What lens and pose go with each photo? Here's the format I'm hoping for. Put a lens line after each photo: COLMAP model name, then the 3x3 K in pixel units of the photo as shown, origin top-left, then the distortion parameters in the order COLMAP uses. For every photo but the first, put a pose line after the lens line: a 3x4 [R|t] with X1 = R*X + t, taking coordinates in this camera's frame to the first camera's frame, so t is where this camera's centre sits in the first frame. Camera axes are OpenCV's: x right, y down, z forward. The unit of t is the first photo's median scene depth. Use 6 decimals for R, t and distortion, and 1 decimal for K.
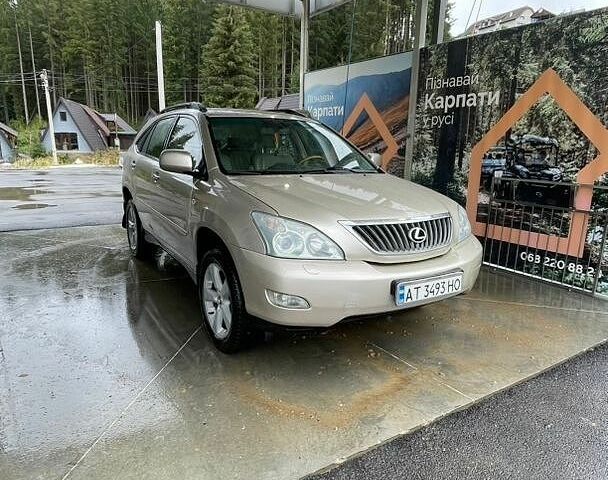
lens RADIAL K [[438.0, 0, 306.3], [0, 438.0, 240.1], [0, 0, 1]] dist [0.000800, -0.003602]
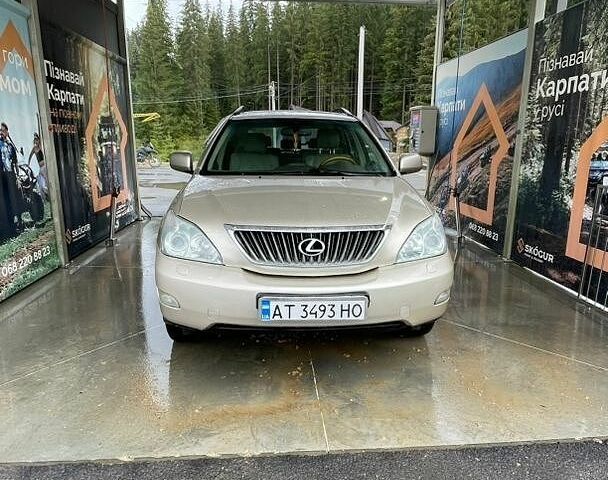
lens RADIAL K [[438.0, 0, 306.7], [0, 438.0, 240.3], [0, 0, 1]] dist [0.000800, -0.003602]
pose [[0.881941, 0.088470, -0.462983, 0.322050], [-0.087999, 0.995863, 0.022666, -0.022011], [0.463073, 0.020753, 0.886077, 0.106194]]
